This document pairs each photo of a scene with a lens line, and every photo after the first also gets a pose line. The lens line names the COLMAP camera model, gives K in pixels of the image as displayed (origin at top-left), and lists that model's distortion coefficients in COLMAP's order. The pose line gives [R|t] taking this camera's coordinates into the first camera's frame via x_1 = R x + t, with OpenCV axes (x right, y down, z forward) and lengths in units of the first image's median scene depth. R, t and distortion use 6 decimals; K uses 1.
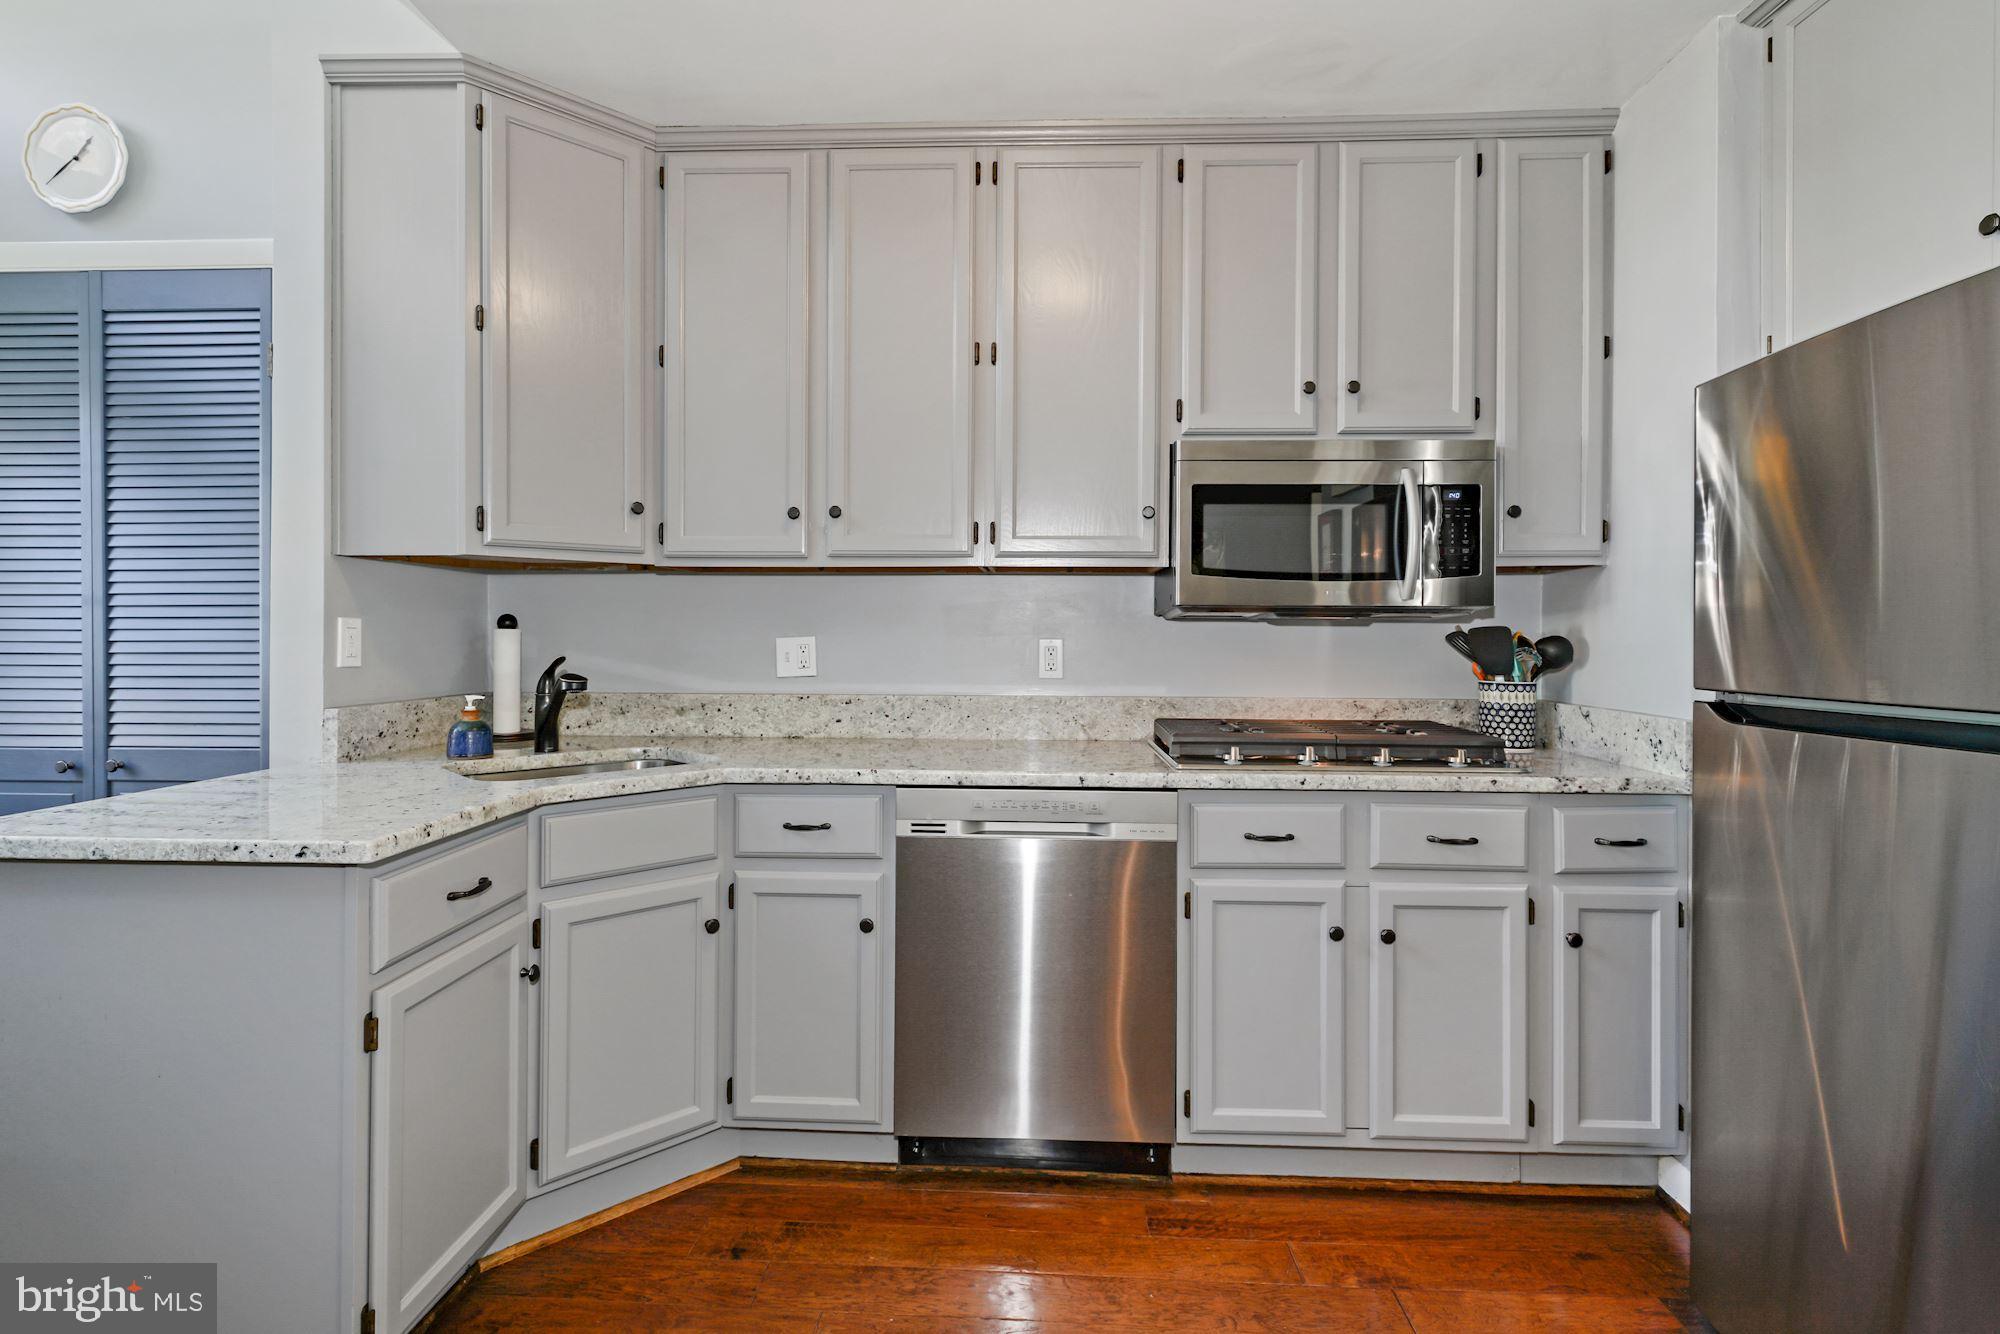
lens RADIAL K [[940.9, 0, 995.2], [0, 940.9, 629.9], [0, 0, 1]] dist [-0.001997, 0.000557]
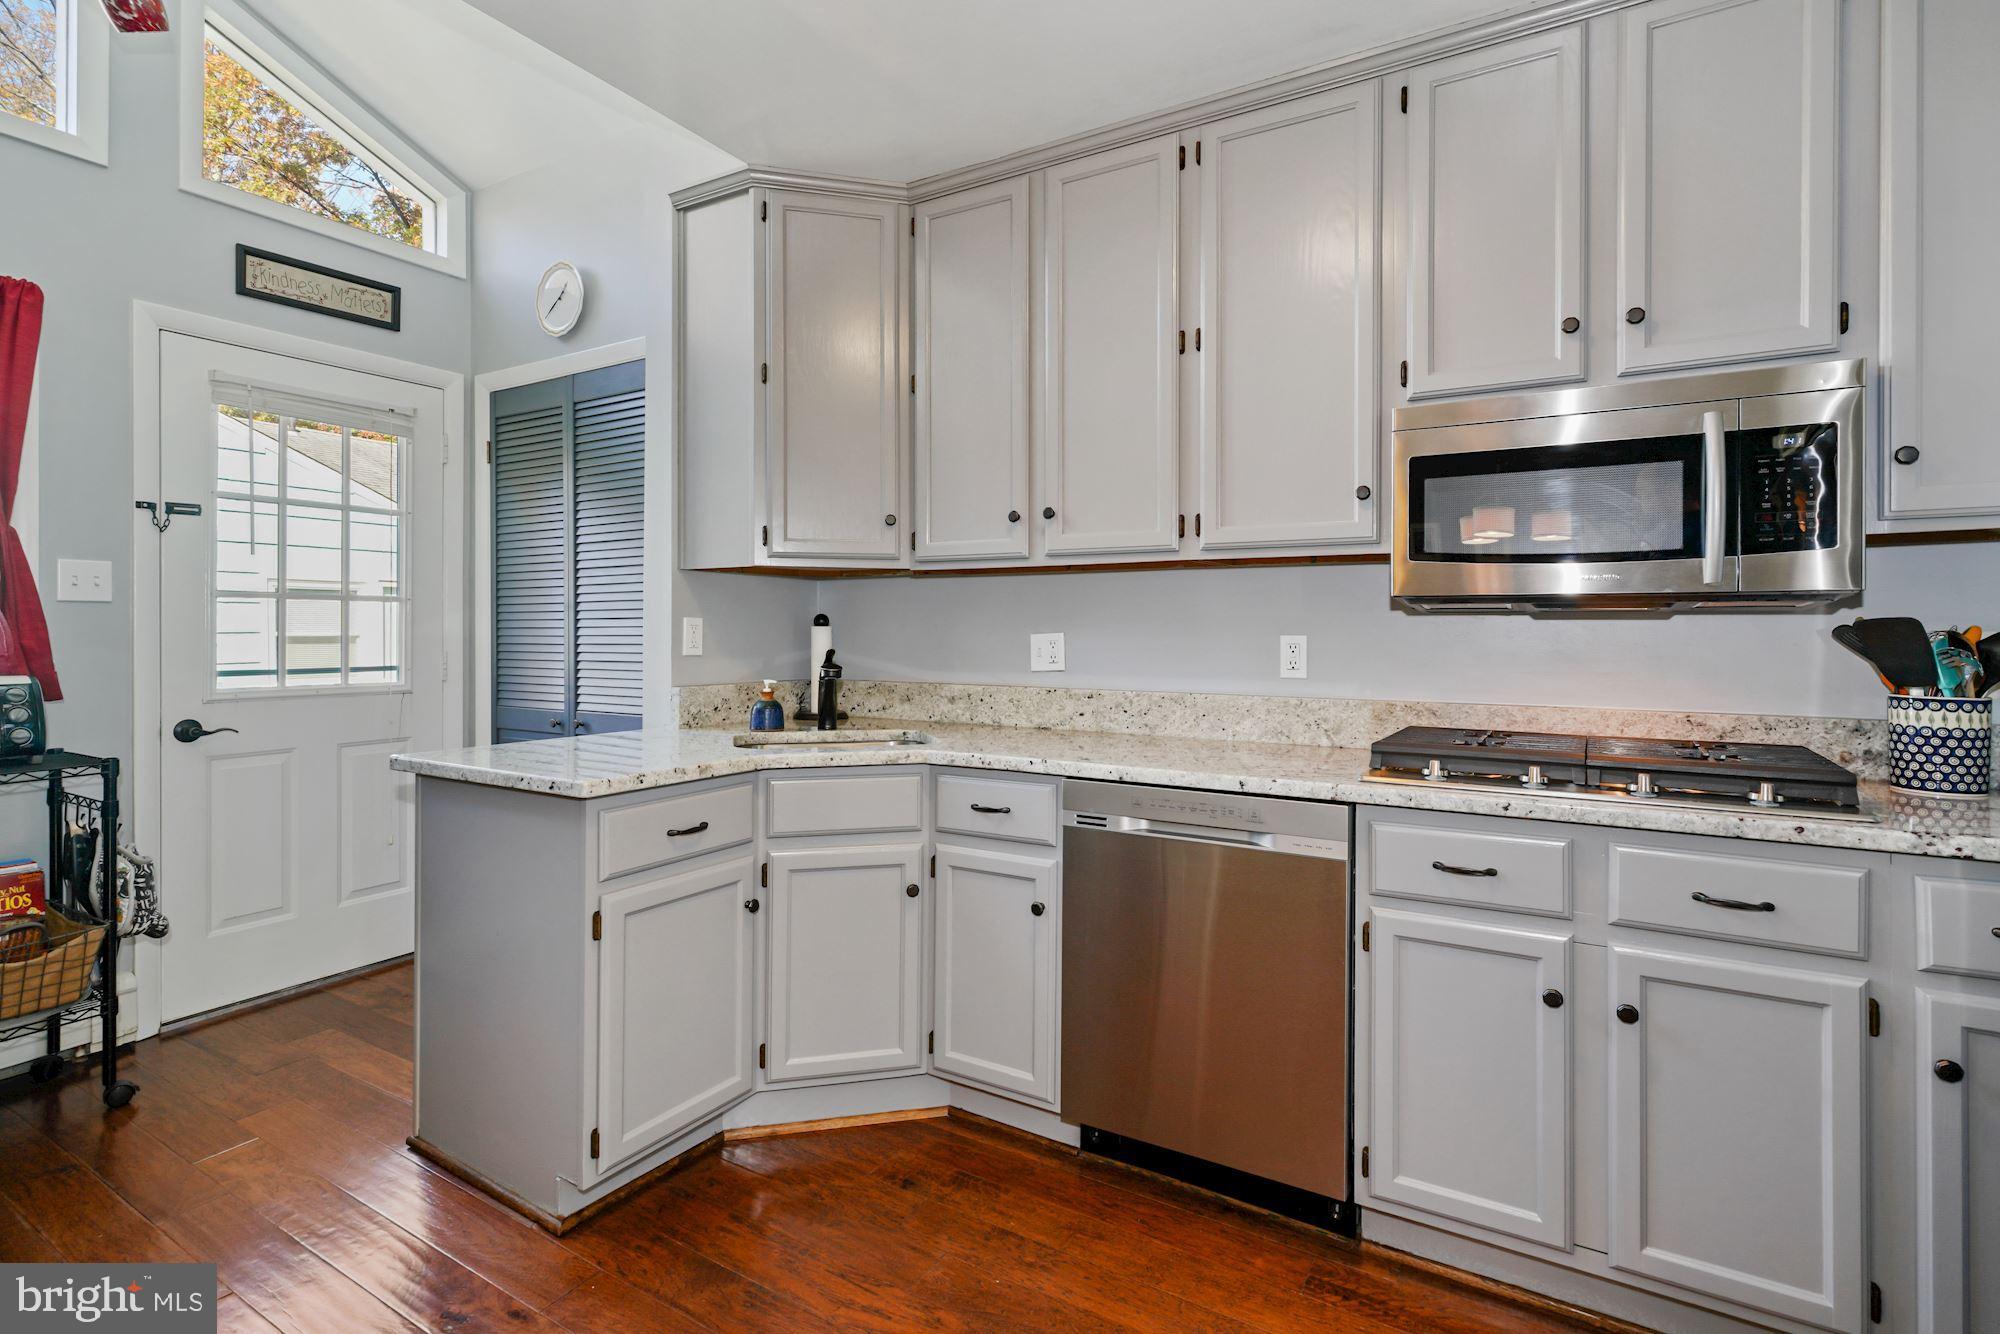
lens RADIAL K [[947.9, 0, 1000.8], [0, 947.9, 624.8], [0, 0, 1]] dist [-0.002614, 0.001653]
pose [[0.880547, -0.004047, -0.473941, 0.287308], [0.001526, 0.999983, -0.005704, 0.004894], [0.473956, 0.004300, 0.880538, 0.048501]]
